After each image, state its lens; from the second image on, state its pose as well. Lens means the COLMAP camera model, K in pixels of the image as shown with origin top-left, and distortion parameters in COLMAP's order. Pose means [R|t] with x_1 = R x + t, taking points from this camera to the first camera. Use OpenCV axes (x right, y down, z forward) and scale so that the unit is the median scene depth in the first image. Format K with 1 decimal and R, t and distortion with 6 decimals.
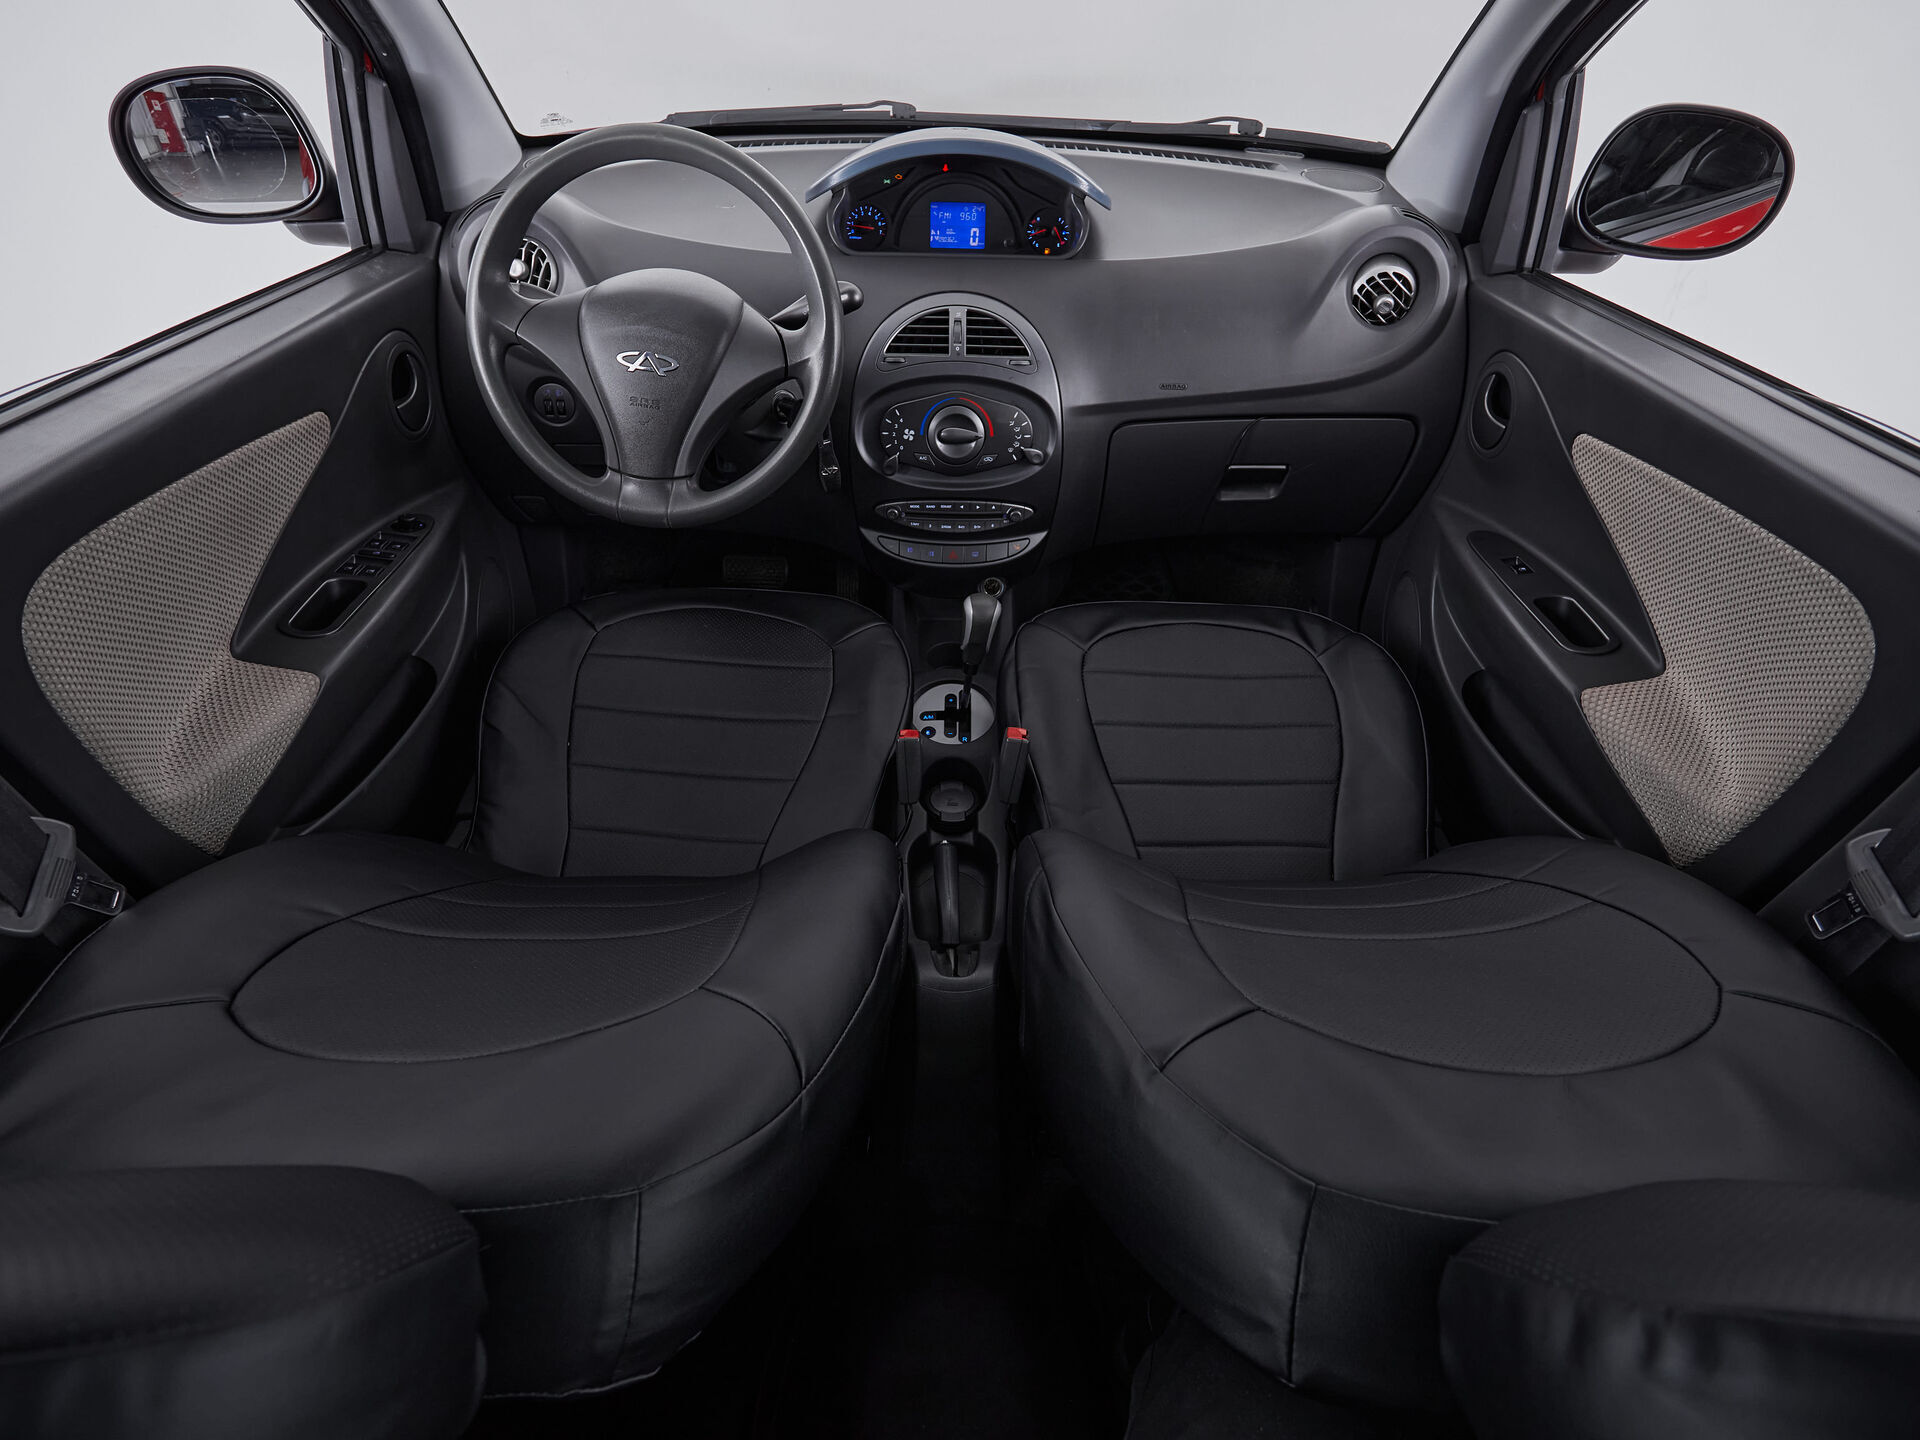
lens RADIAL K [[1017.6, 0, 960.0], [0, 1017.6, 720.0], [0, 0, 1]] dist [-0.002955, -0.001333]
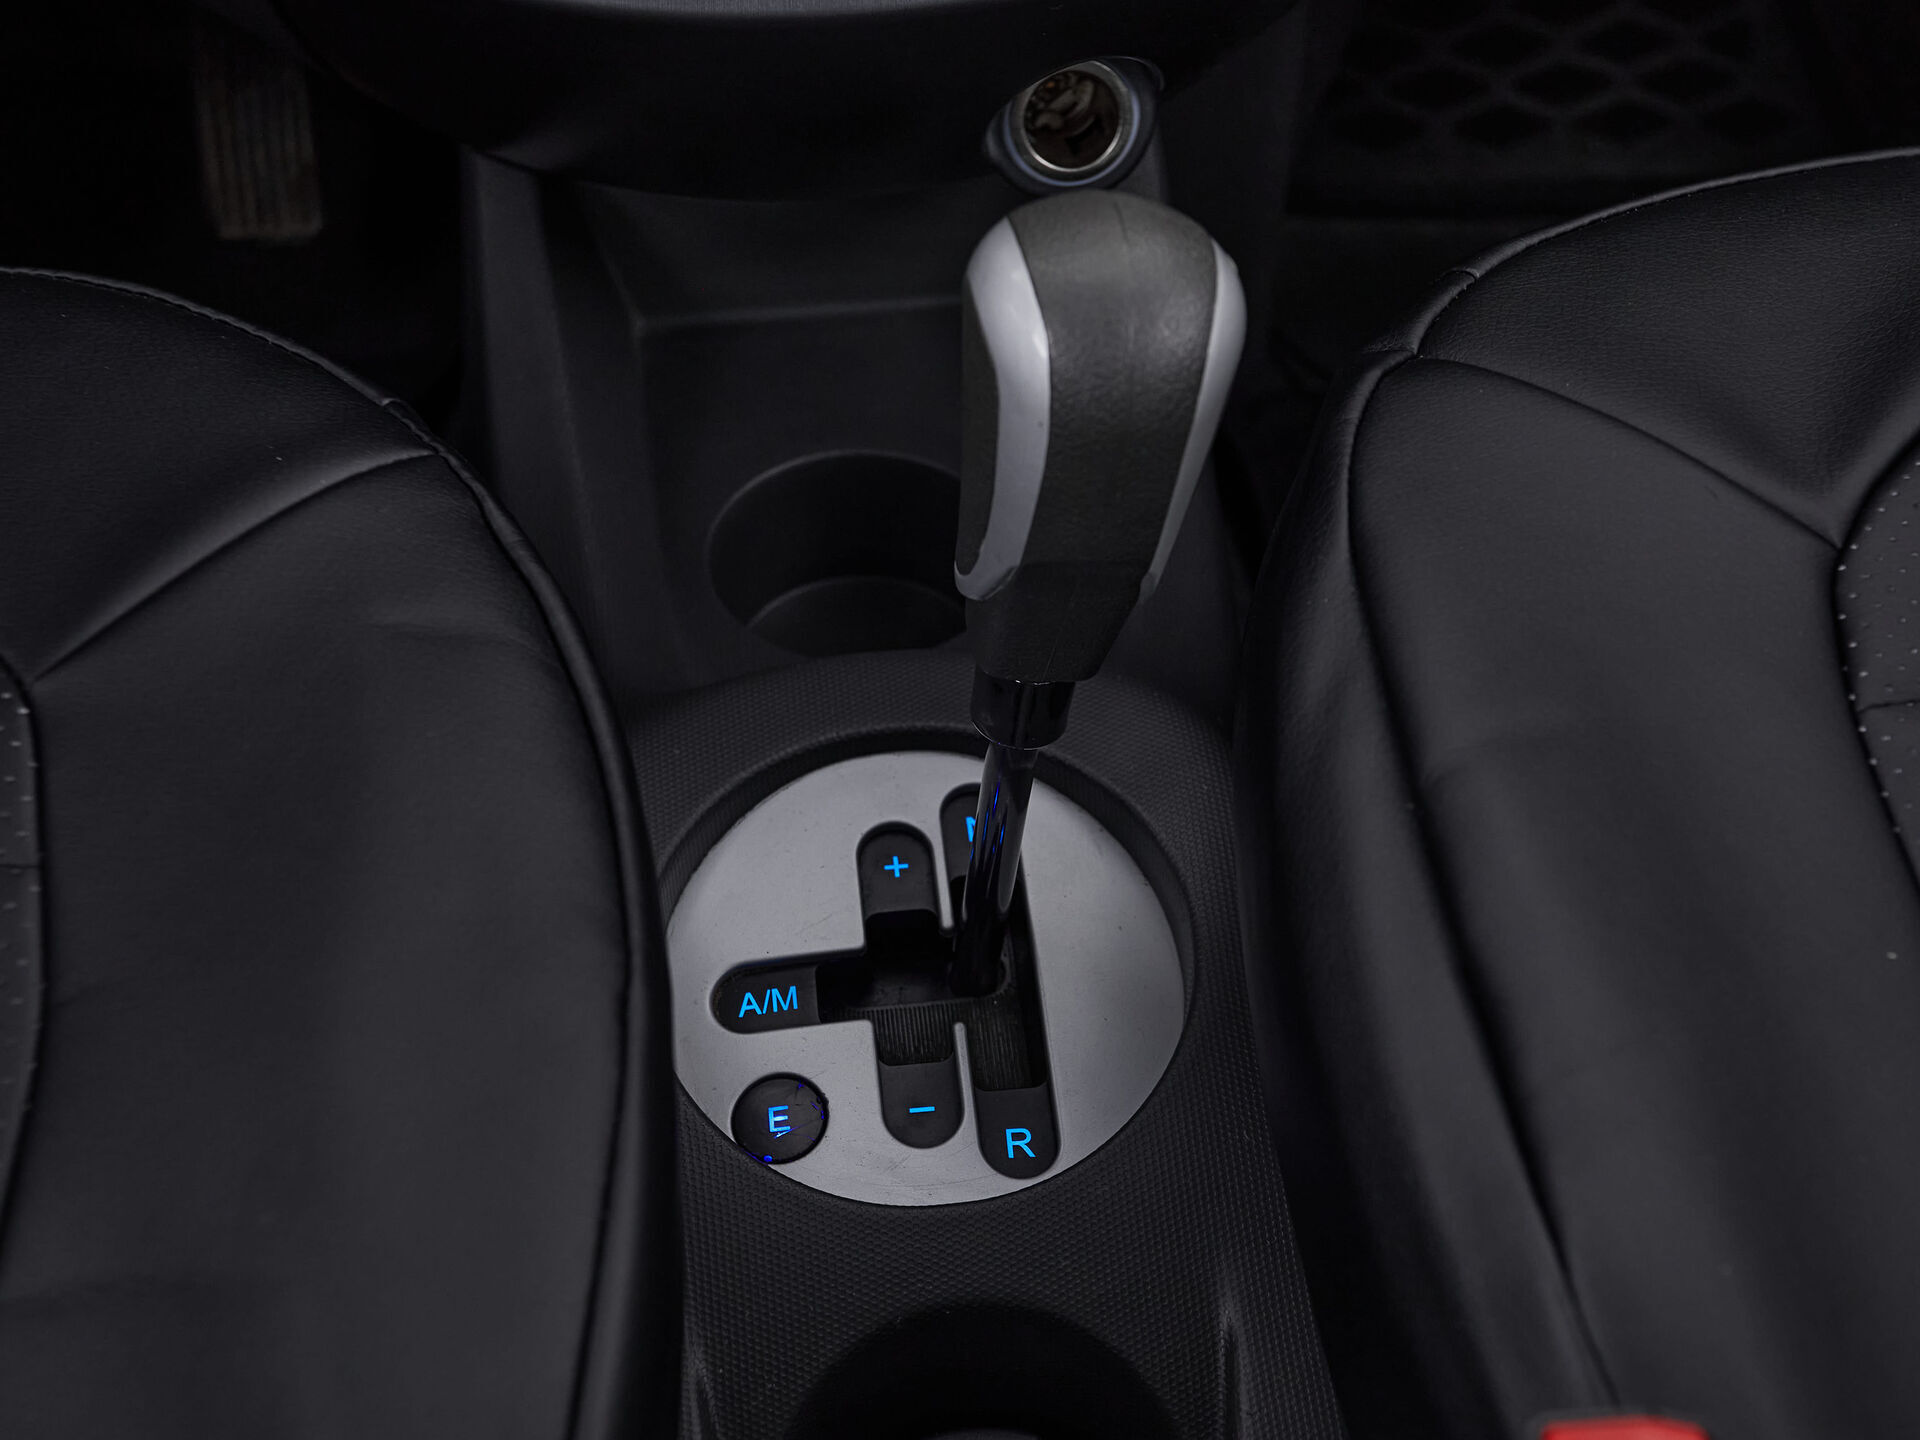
lens RADIAL K [[2494.2, 0, 953.6], [0, 2494.2, 726.6], [0, 0, 1]] dist [0.027271, 0.002359]
pose [[0.994013, -0.089140, 0.063182, -0.024972], [0.079700, 0.987111, 0.138778, -0.103409], [-0.074738, -0.132912, 0.988306, 0.670805]]
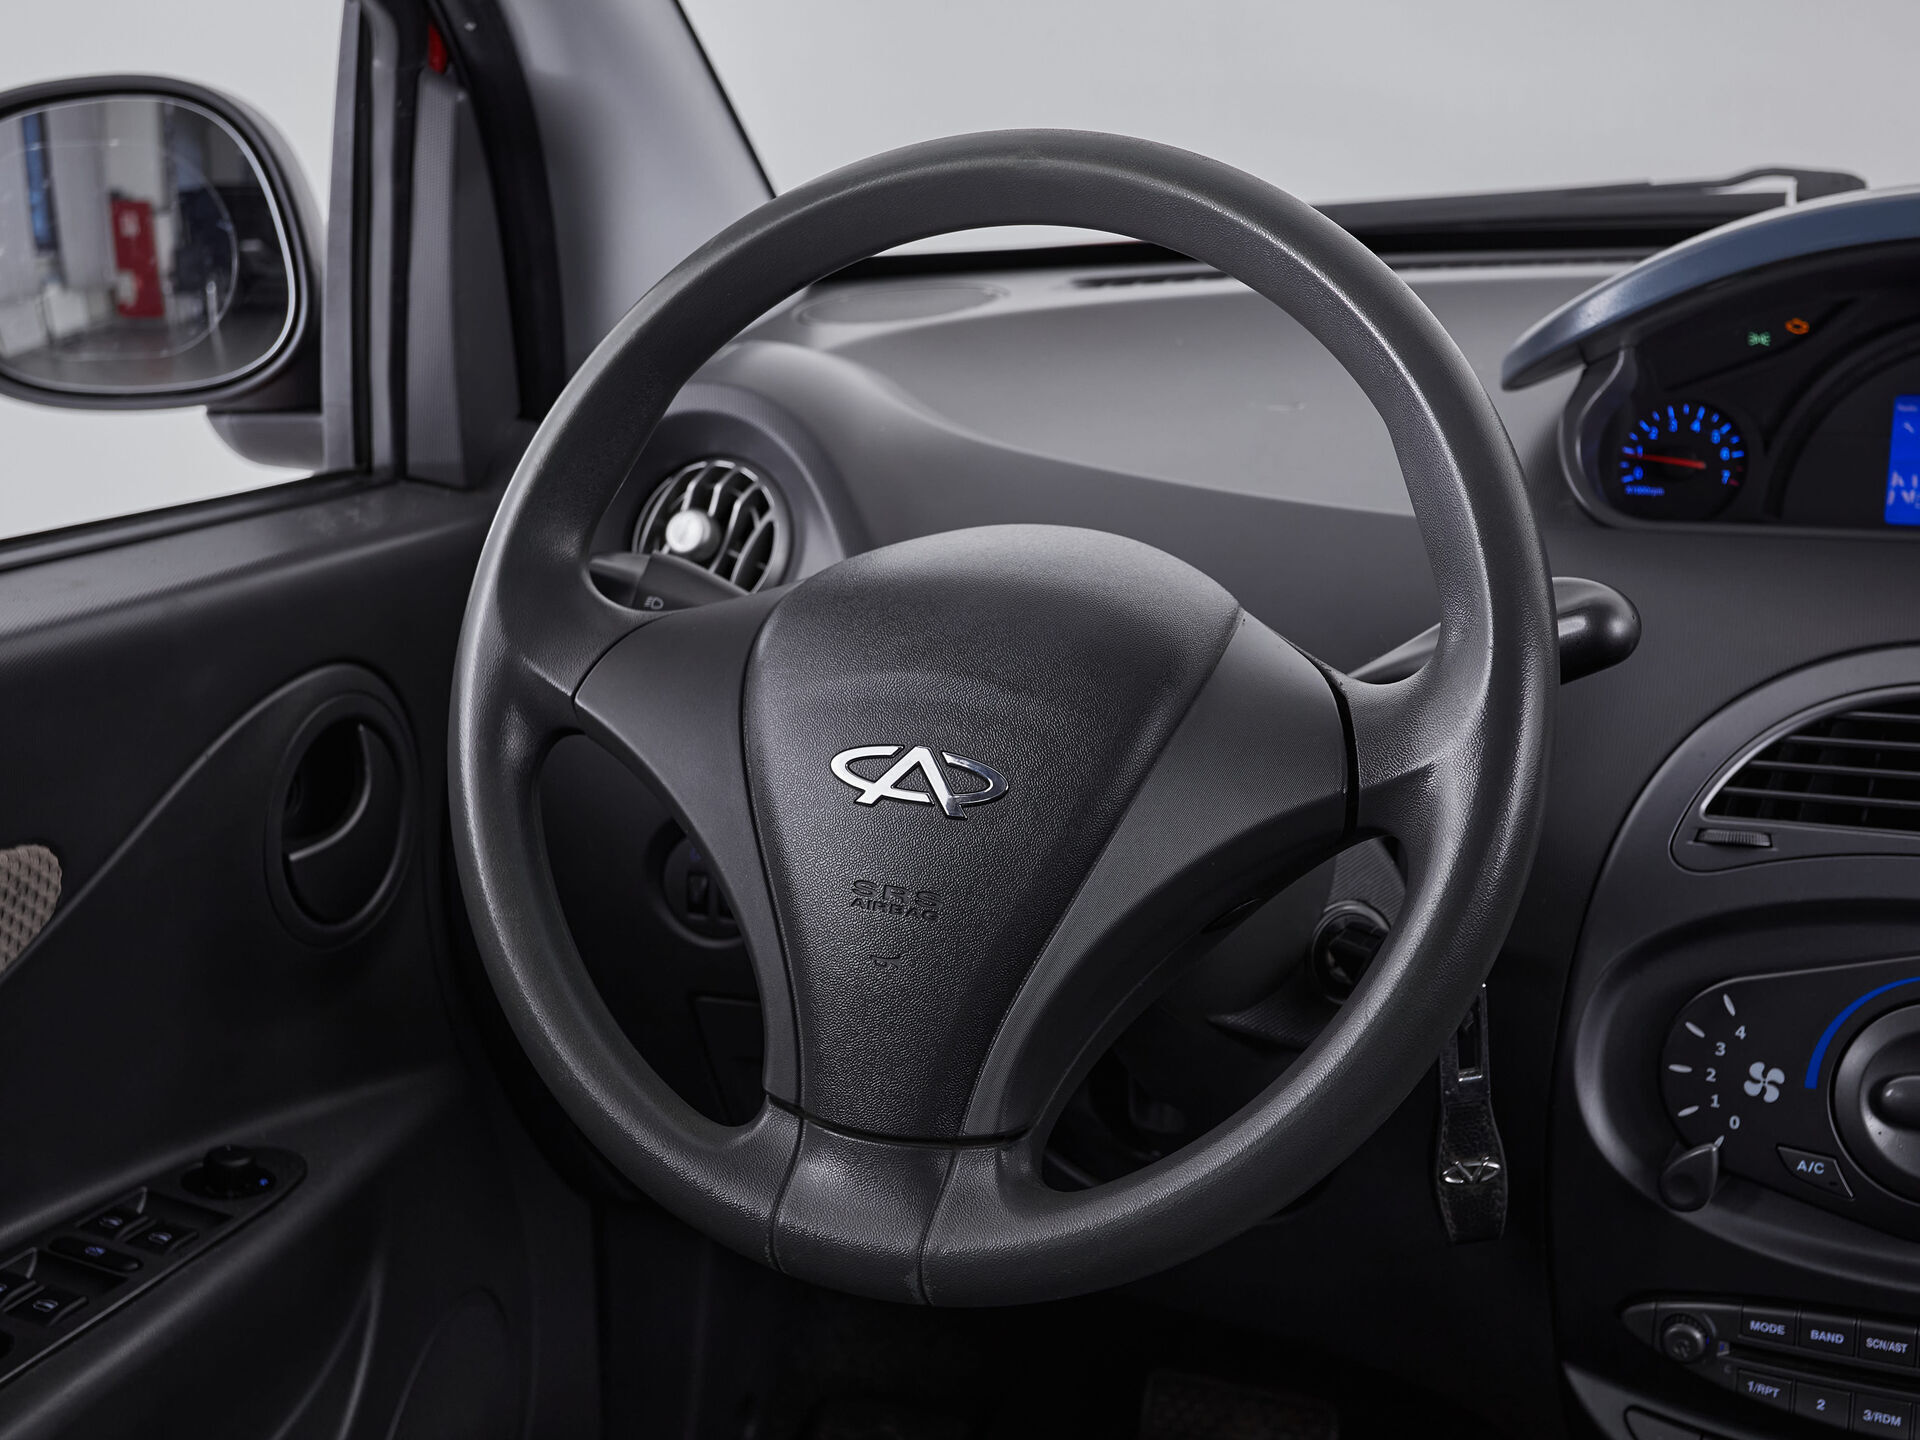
lens RADIAL K [[2494.2, 0, 953.6], [0, 2494.2, 726.6], [0, 0, 1]] dist [0.027271, 0.002359]
pose [[0.928024, 0.056155, -0.368264, -0.007490], [-0.192442, 0.918714, -0.344863, -0.082010], [0.318964, 0.390910, 0.863395, 0.267094]]
